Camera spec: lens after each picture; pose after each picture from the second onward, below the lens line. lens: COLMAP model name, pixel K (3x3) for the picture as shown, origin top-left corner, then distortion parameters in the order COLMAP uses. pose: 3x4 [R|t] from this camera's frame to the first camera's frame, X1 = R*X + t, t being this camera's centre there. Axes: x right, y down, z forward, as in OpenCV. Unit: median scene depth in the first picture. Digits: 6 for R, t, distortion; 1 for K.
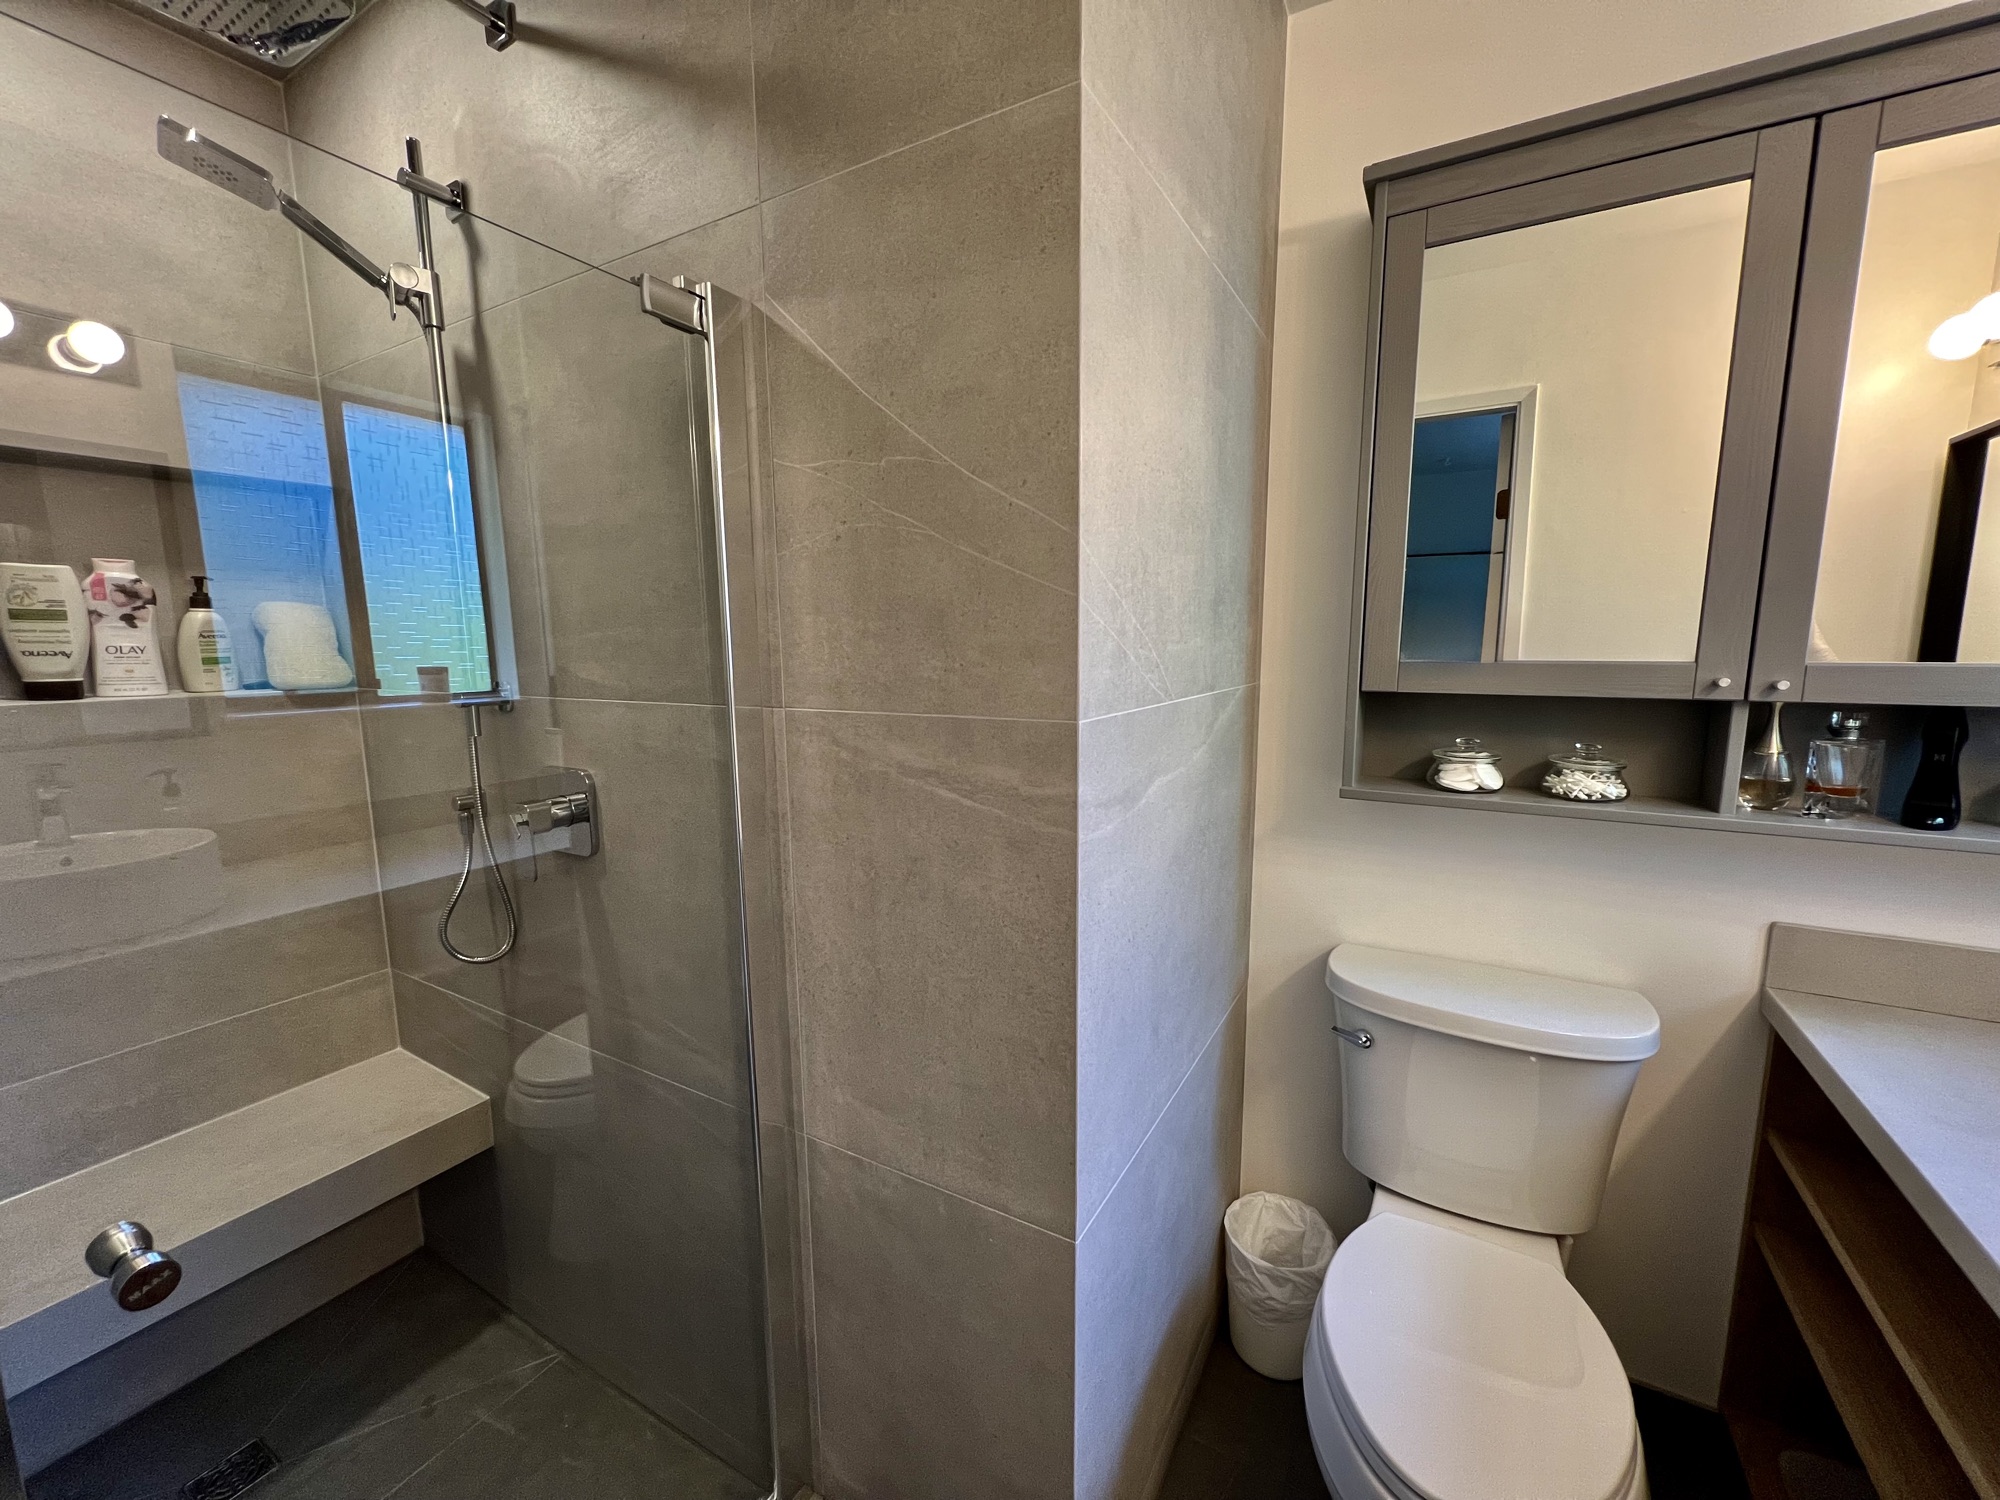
lens RADIAL K [[798.6, 0, 998.9], [0, 798.6, 750.4], [0, 0, 1]] dist [-0.000129, -0.000363]
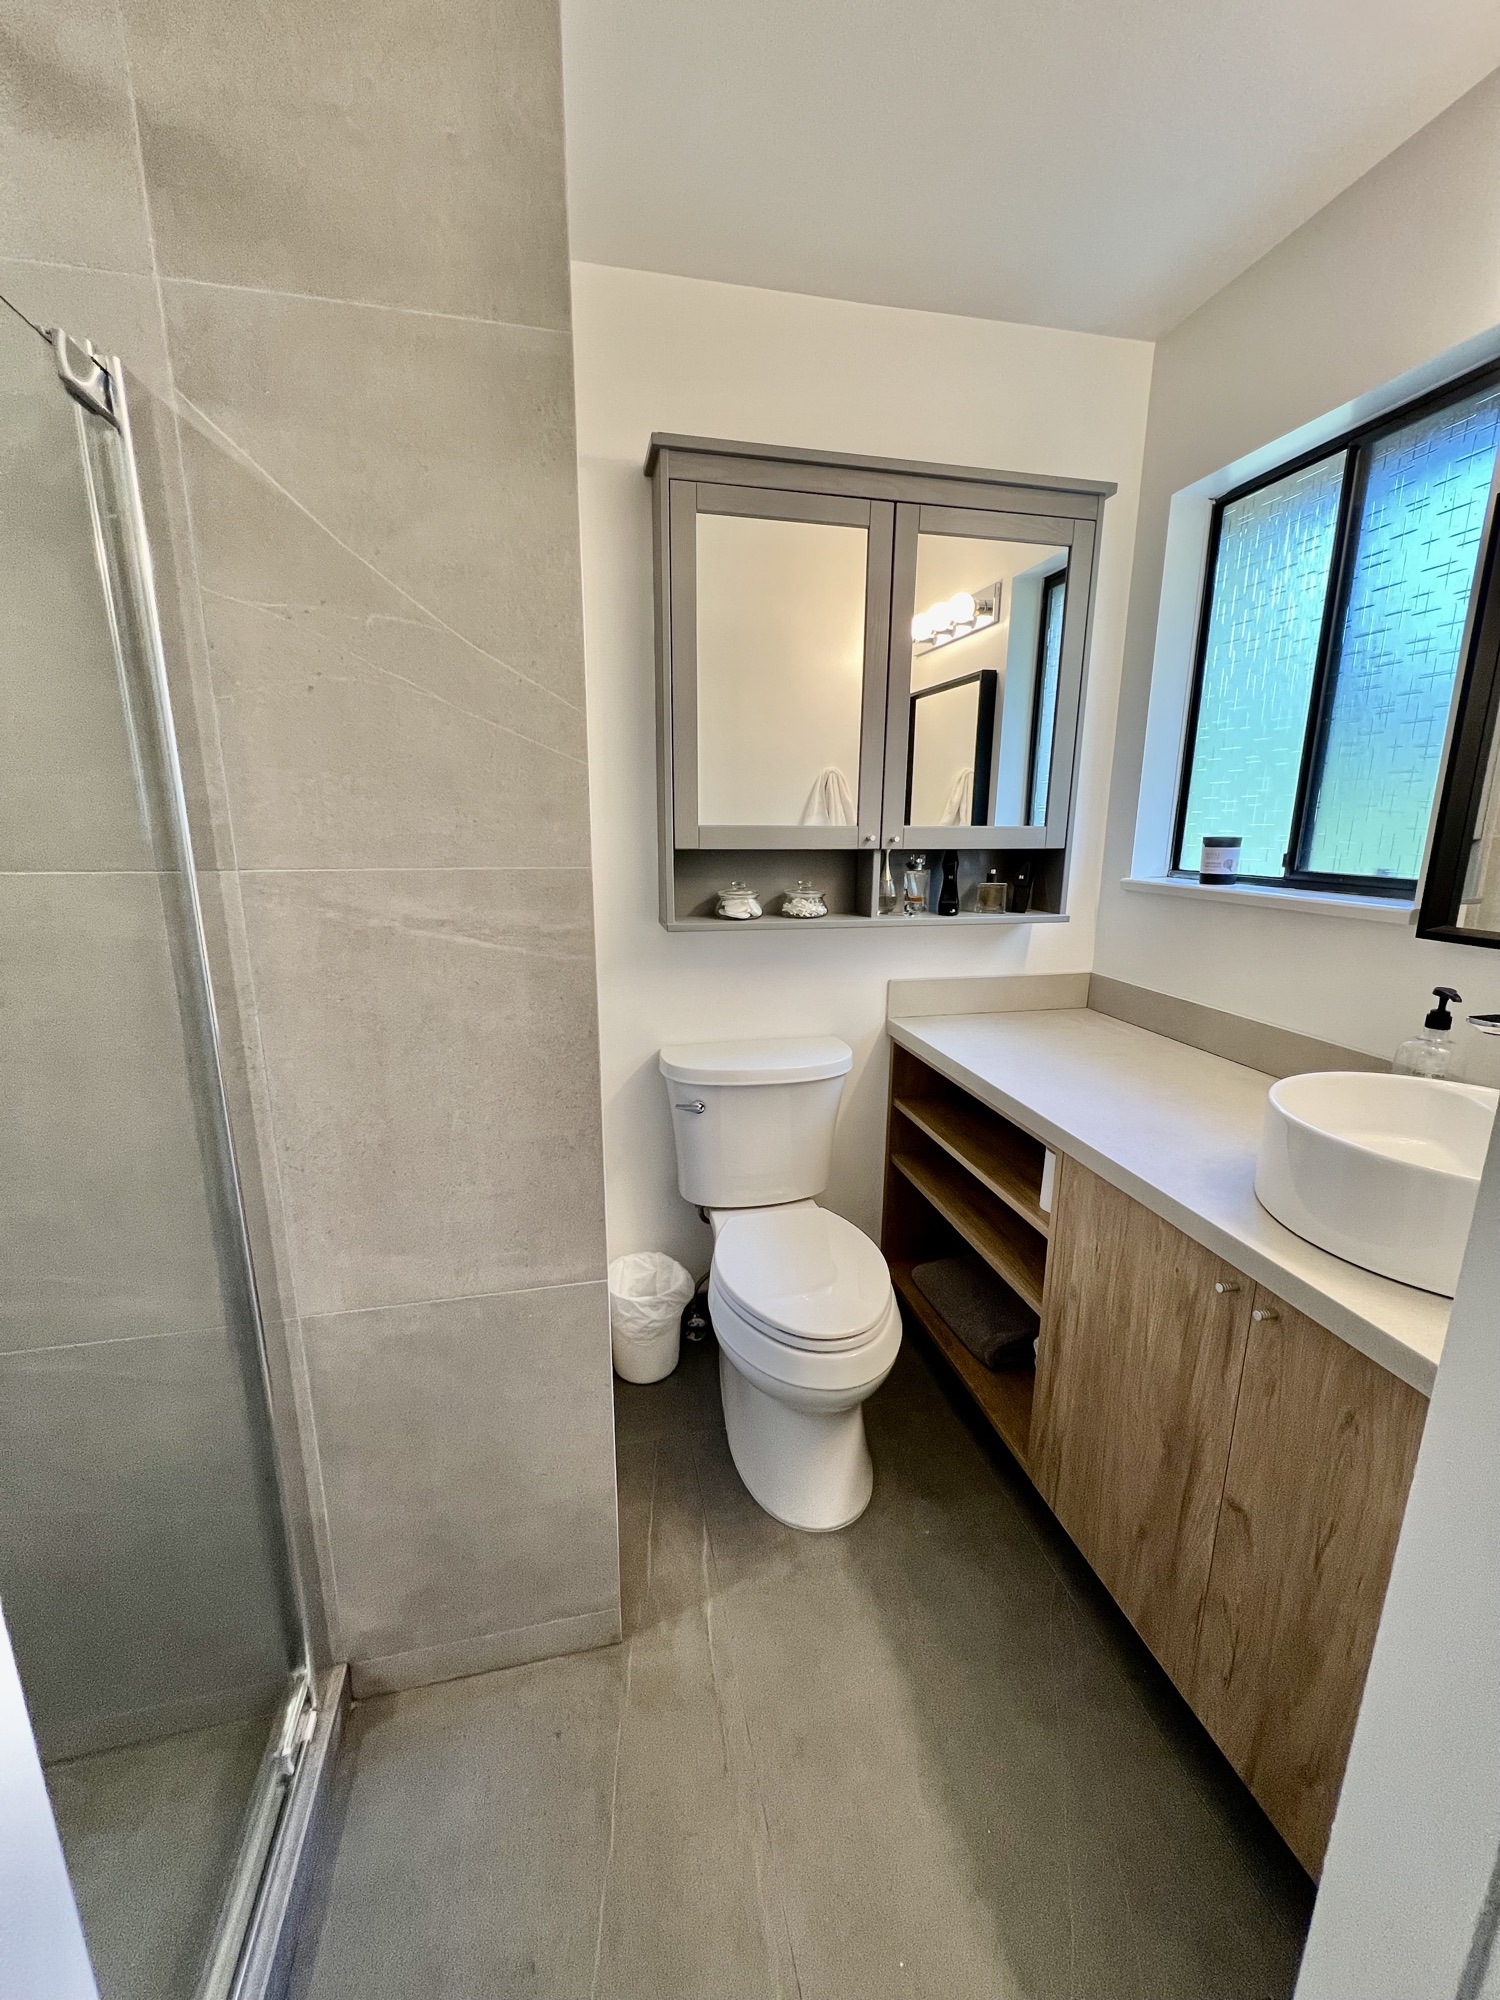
lens RADIAL K [[798.6, 0, 746.7], [0, 798.6, 990.8], [0, 0, 1]] dist [-0.000129, -0.000363]
pose [[0.733455, -0.132691, 0.666661, -0.403932], [0.082074, 0.990874, 0.106925, 0.029194], [-0.674765, -0.023709, 0.737652, -0.062639]]
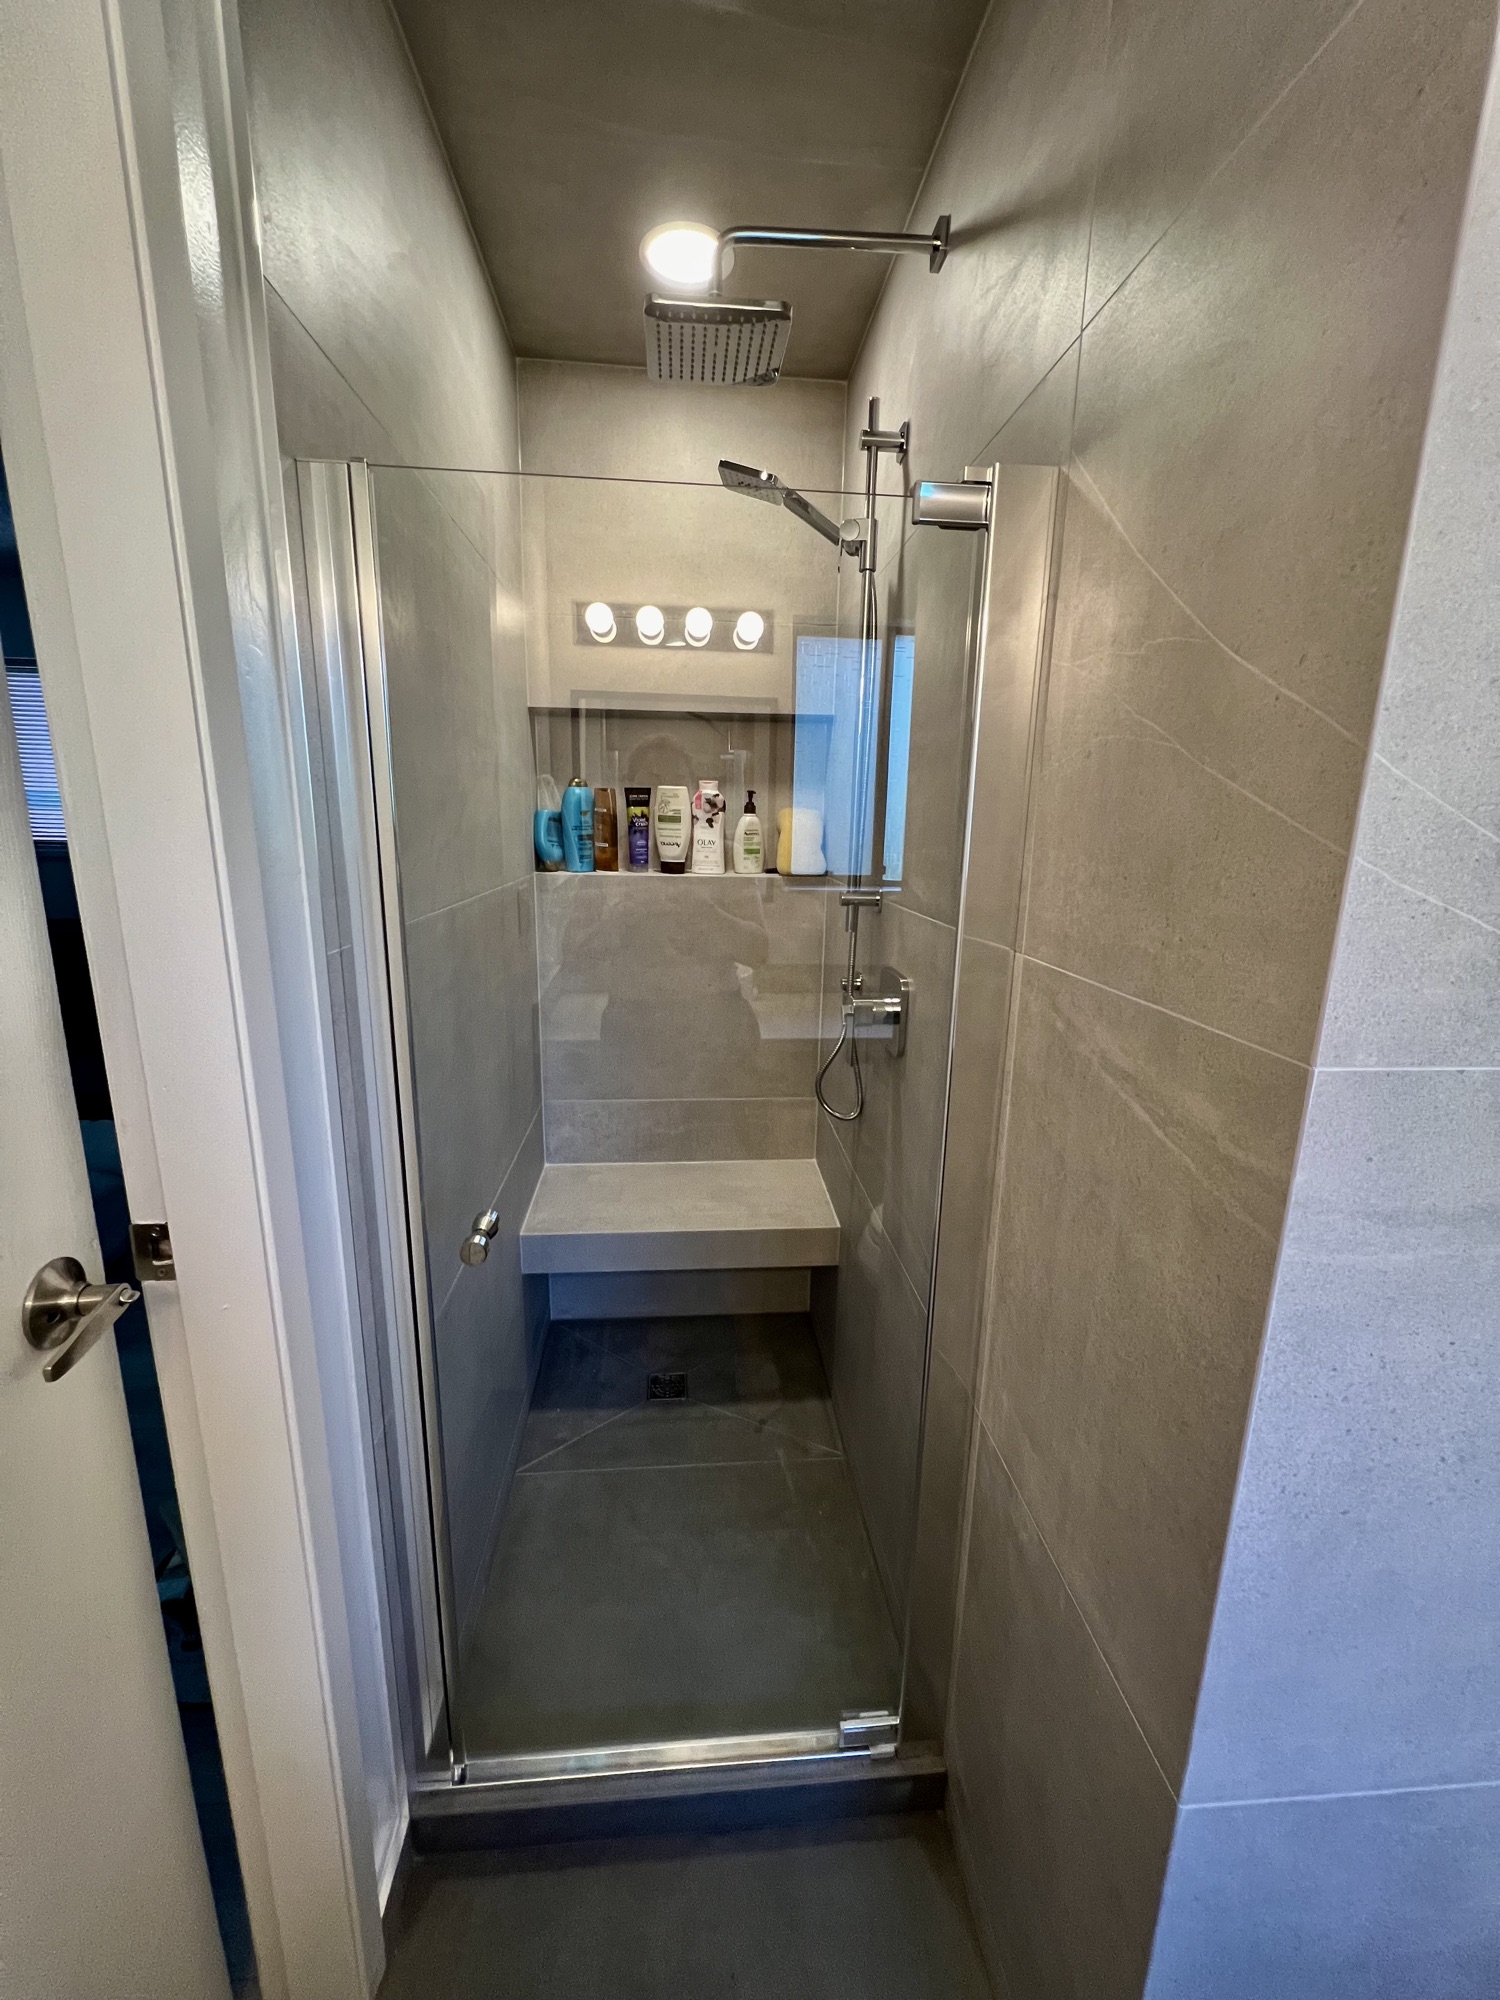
lens RADIAL K [[798.6, 0, 745.3], [0, 798.6, 996.0], [0, 0, 1]] dist [-0.000129, -0.000363]
pose [[0.569237, 0.197724, -0.798044, 0.222699], [-0.136189, 0.979919, 0.145643, -0.081057], [0.810815, 0.025779, 0.584734, 0.217101]]
